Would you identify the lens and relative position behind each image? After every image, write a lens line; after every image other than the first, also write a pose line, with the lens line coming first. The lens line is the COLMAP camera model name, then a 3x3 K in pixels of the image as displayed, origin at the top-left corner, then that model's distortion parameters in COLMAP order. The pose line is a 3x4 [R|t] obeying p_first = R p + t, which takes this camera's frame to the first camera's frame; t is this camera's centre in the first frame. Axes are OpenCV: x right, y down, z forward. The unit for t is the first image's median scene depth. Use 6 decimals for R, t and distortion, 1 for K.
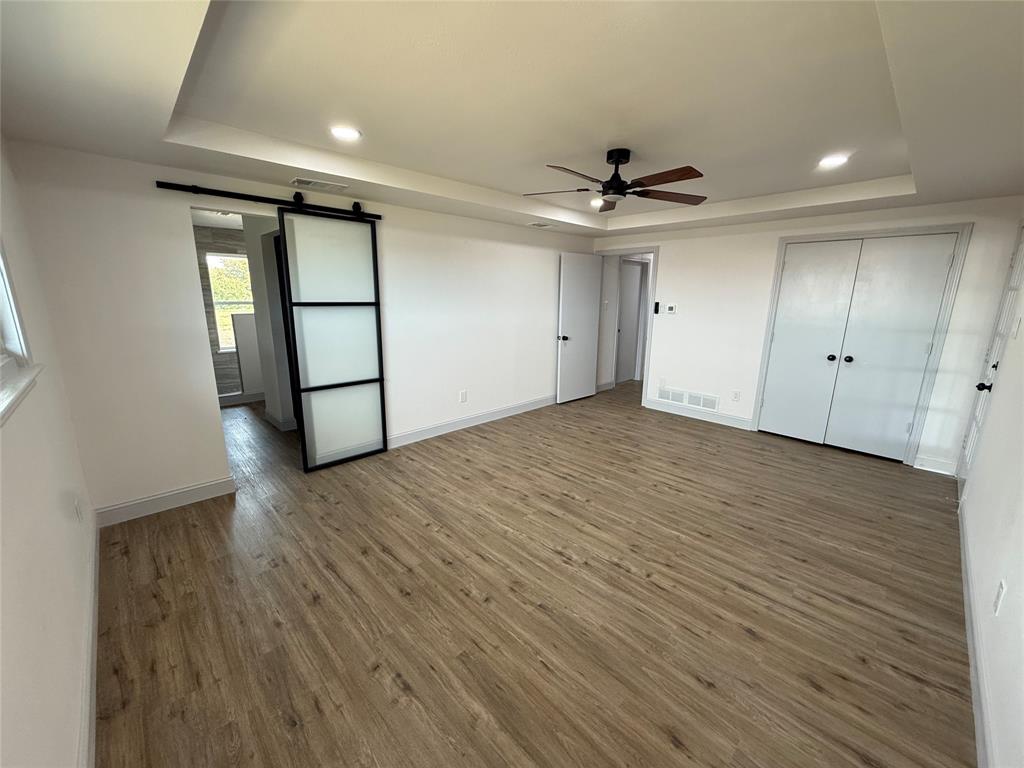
lens RADIAL K [[408.7, 0, 511.0], [0, 408.7, 383.2], [0, 0, 1]] dist [0.000176, -0.000219]
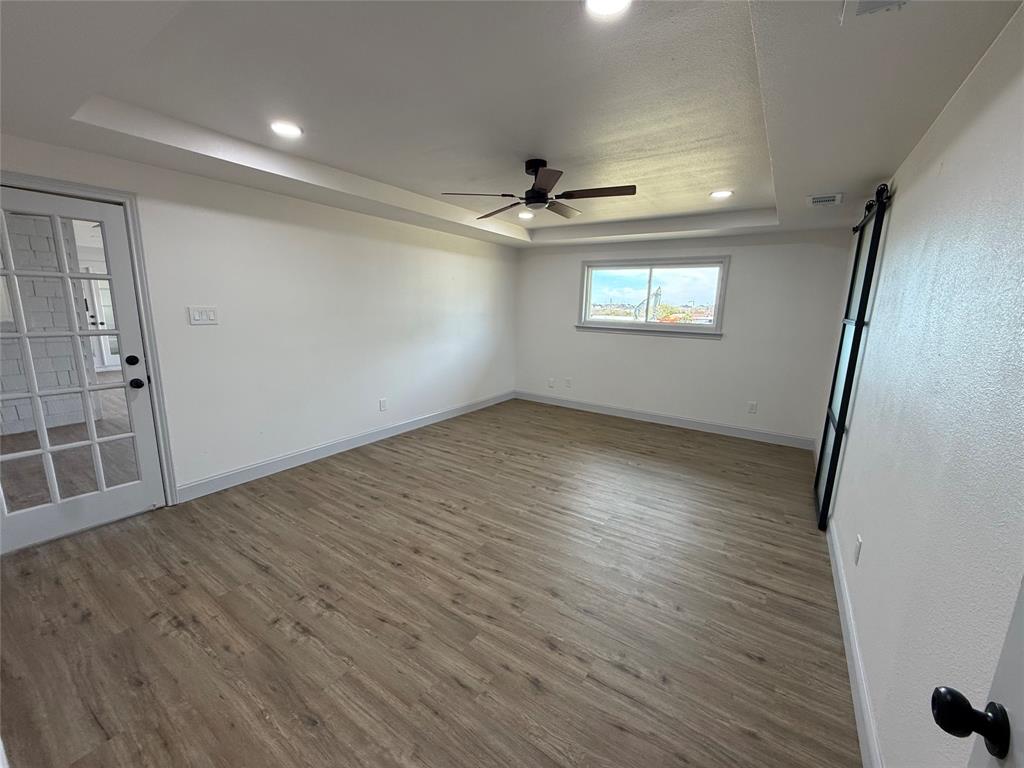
lens RADIAL K [[408.7, 0, 511.0], [0, 408.7, 383.2], [0, 0, 1]] dist [0.000176, -0.000219]
pose [[-0.977726, 0.006514, -0.209786, 0.447056], [-0.076728, 0.919243, 0.386141, -0.365026], [0.195360, 0.393636, -0.898268, 1.745962]]
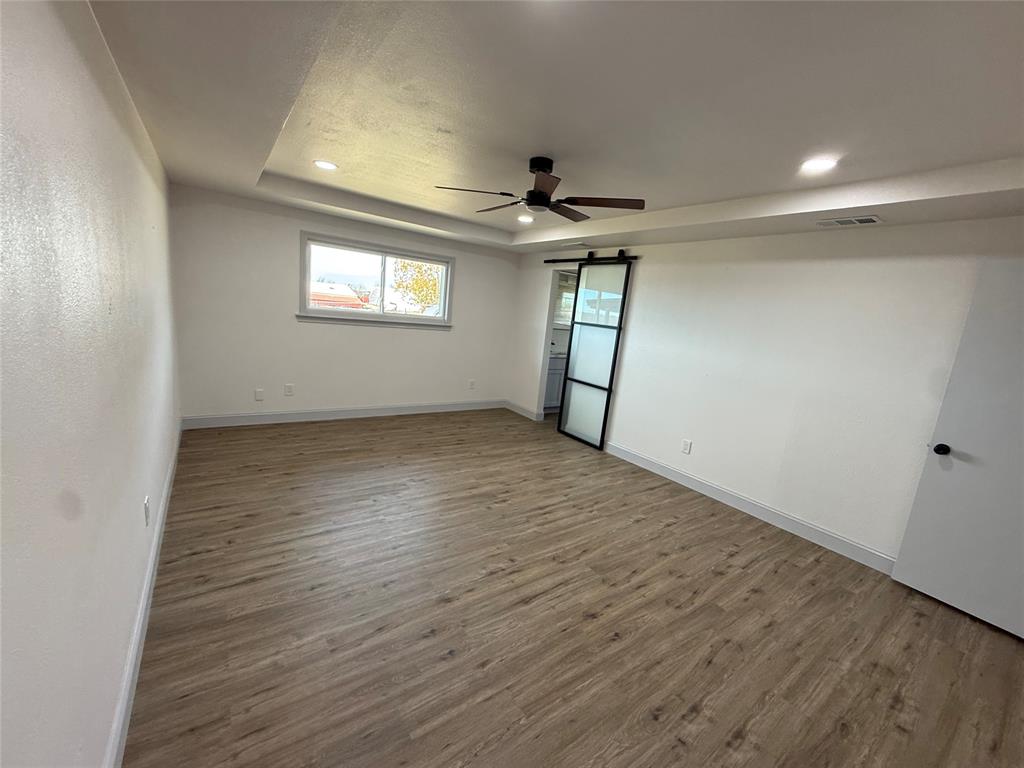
lens RADIAL K [[408.7, 0, 511.0], [0, 408.7, 383.2], [0, 0, 1]] dist [0.000176, -0.000219]
pose [[-0.147322, 0.152734, -0.977225, 1.051879], [-0.308056, 0.931778, 0.192072, -0.199272], [0.939892, 0.329337, -0.090221, 0.972777]]
